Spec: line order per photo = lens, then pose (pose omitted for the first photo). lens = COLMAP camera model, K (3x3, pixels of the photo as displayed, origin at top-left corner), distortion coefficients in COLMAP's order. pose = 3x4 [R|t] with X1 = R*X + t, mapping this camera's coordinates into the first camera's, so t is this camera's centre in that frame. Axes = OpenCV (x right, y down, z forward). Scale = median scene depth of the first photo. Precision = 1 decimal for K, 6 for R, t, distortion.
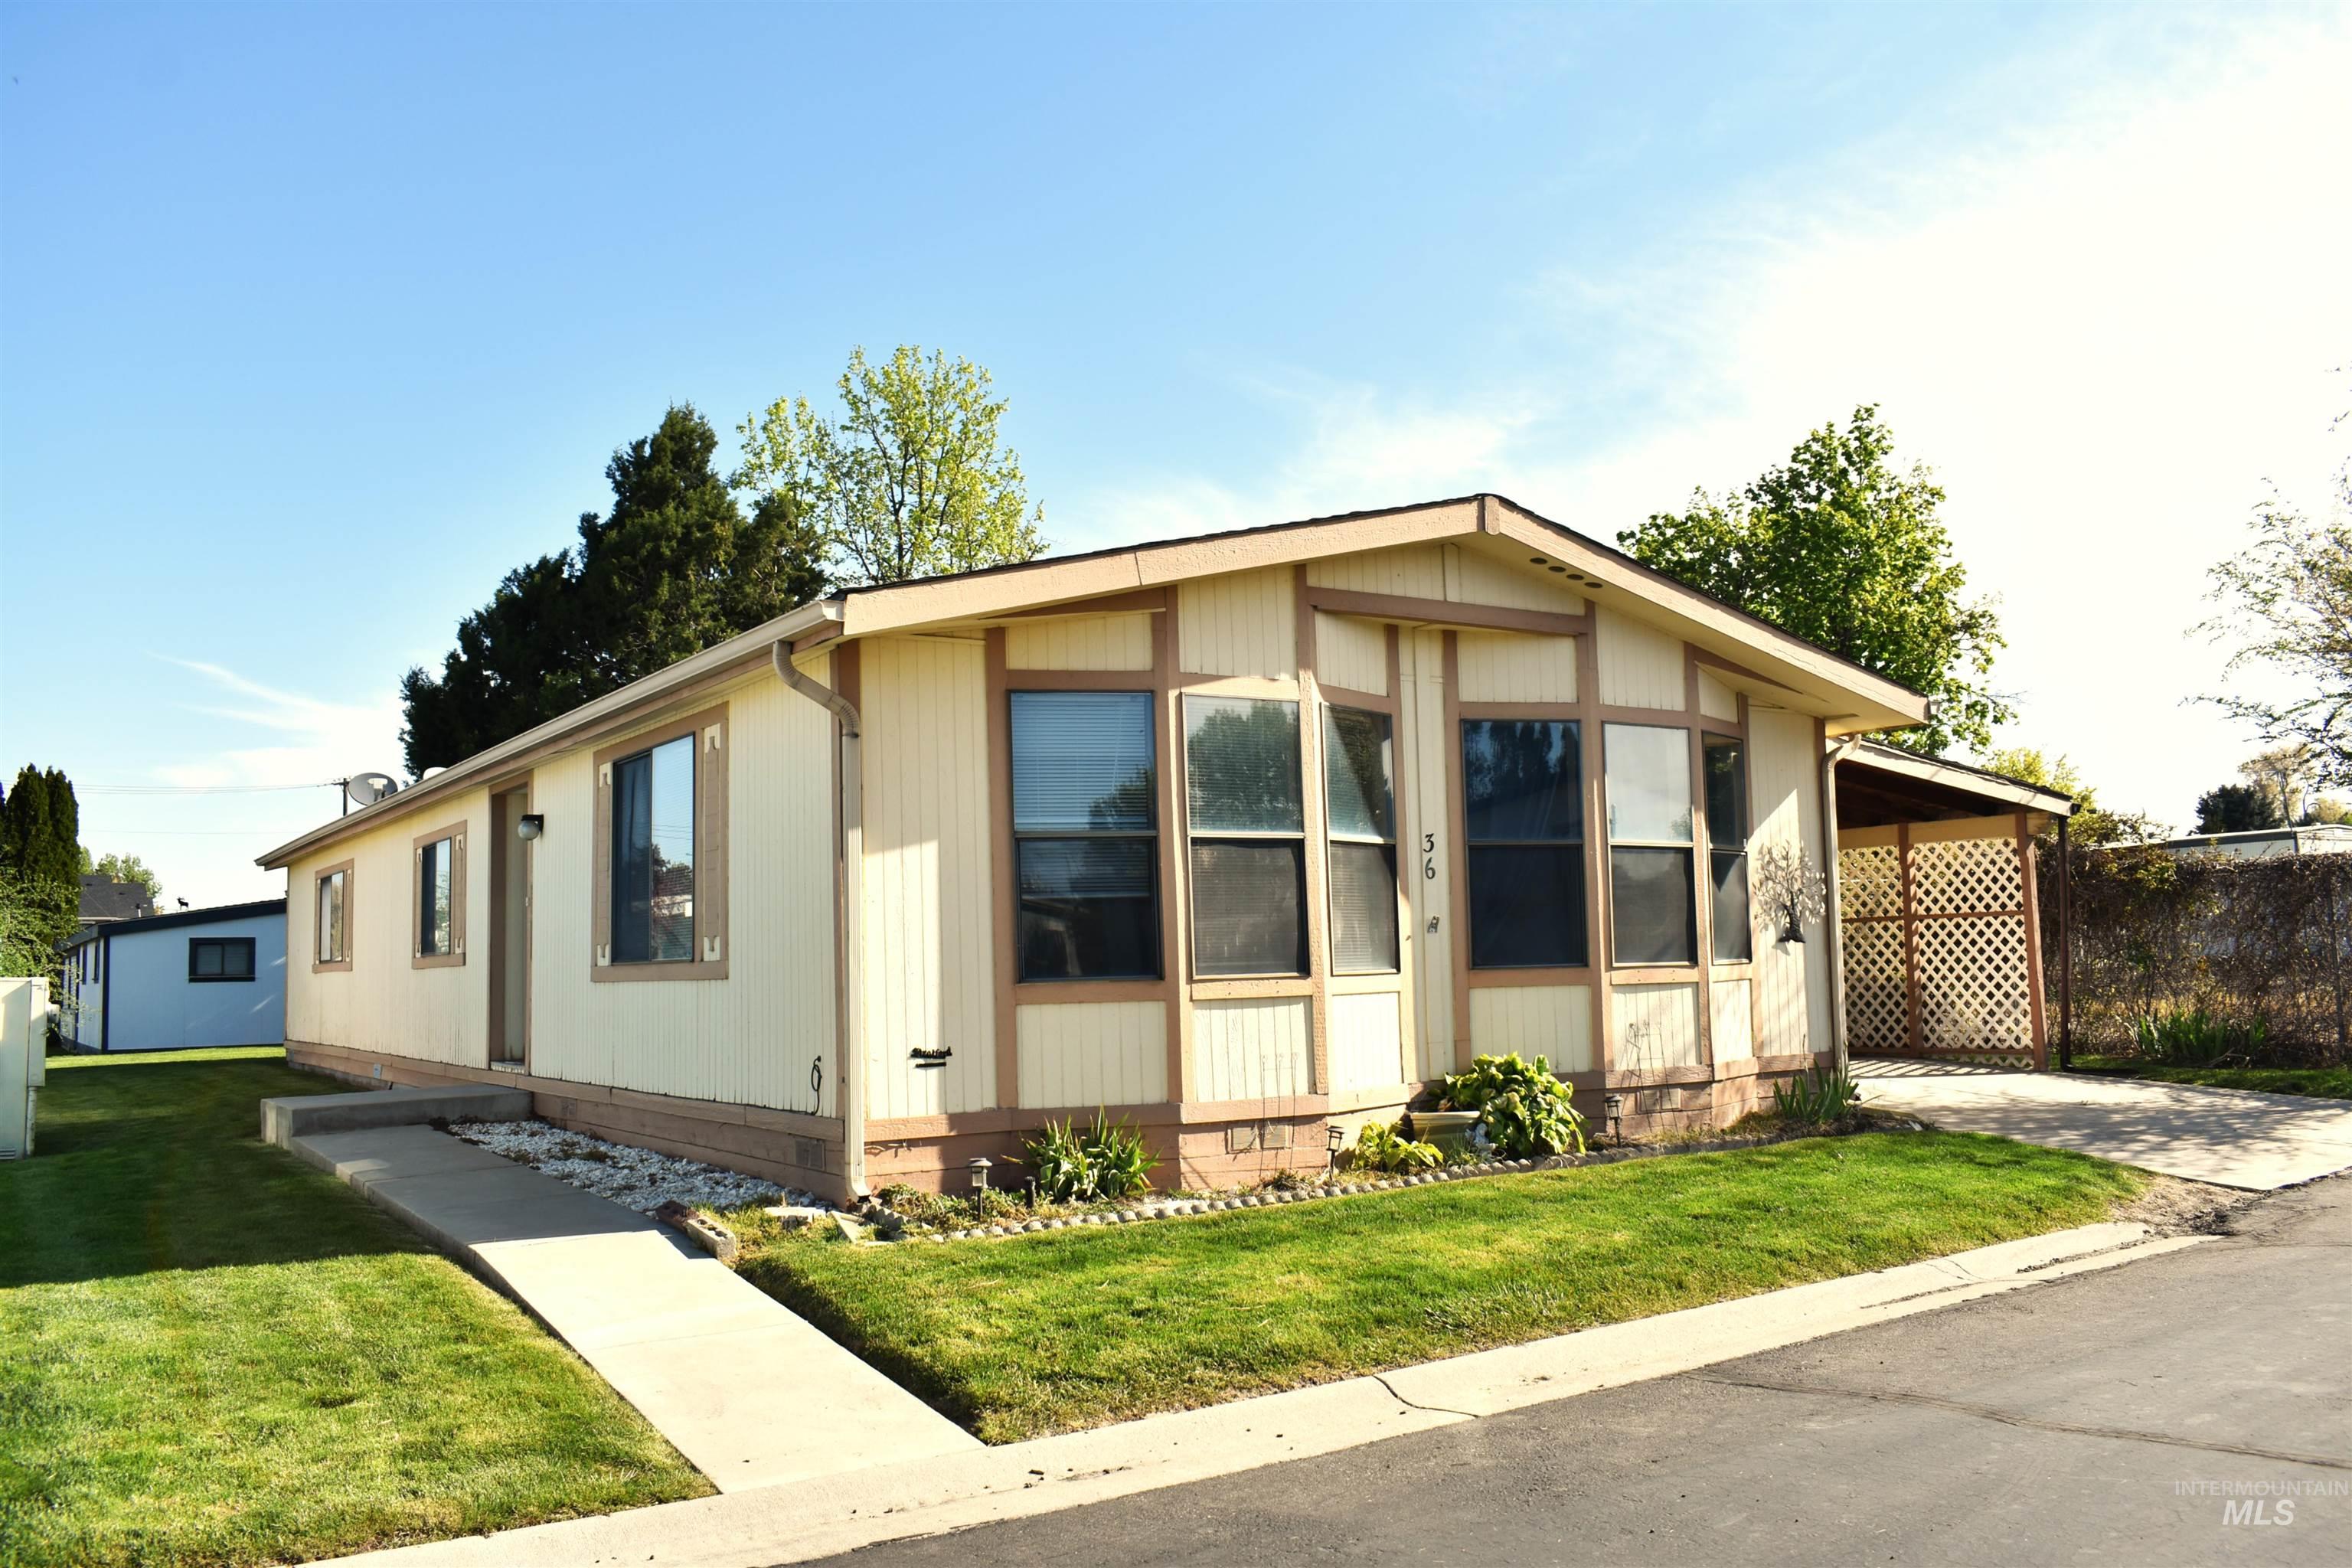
lens RADIAL K [[1835.4, 0, 1160.3], [0, 1835.4, 787.3], [0, 0, 1]] dist [-0.085468, 0.007173]
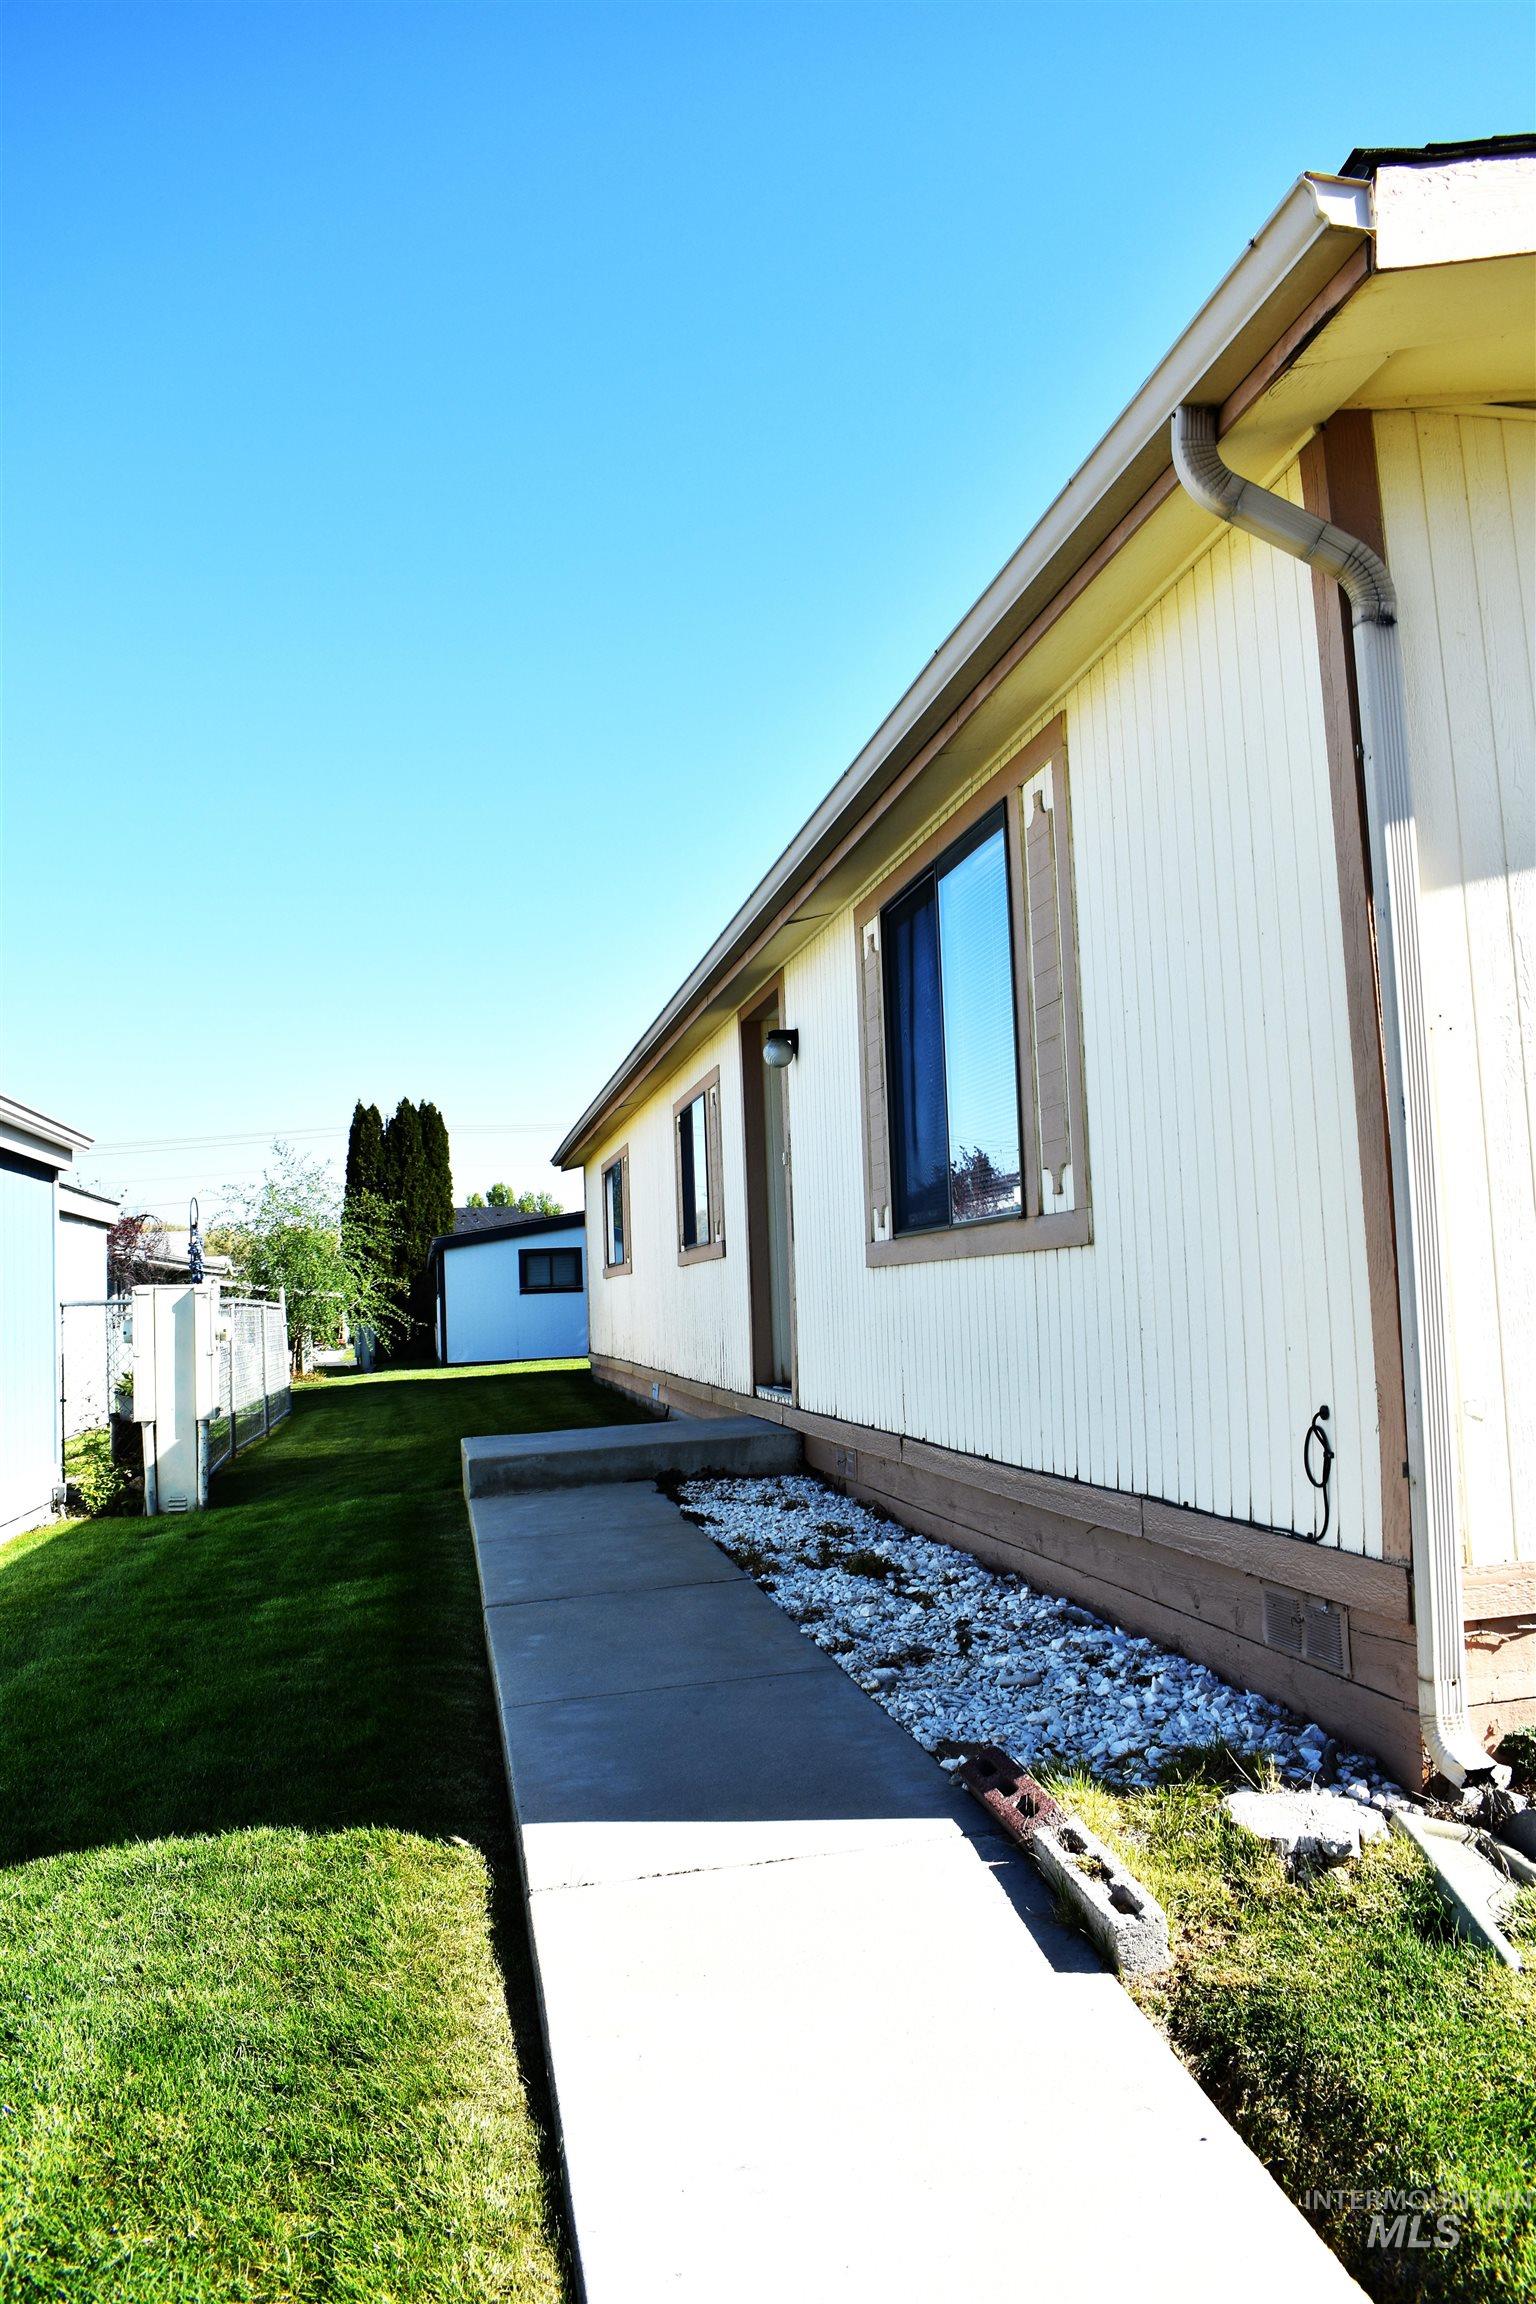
lens RADIAL K [[1797.9, 0, 766.9], [0, 1797.9, 1158.8], [0, 0, 1]] dist [-0.085468, 0.007173]
pose [[0.923724, -0.041511, -0.380804, -0.107047], [0.054946, 0.998189, 0.024471, 0.052860], [0.379098, -0.043528, 0.924332, 0.416427]]
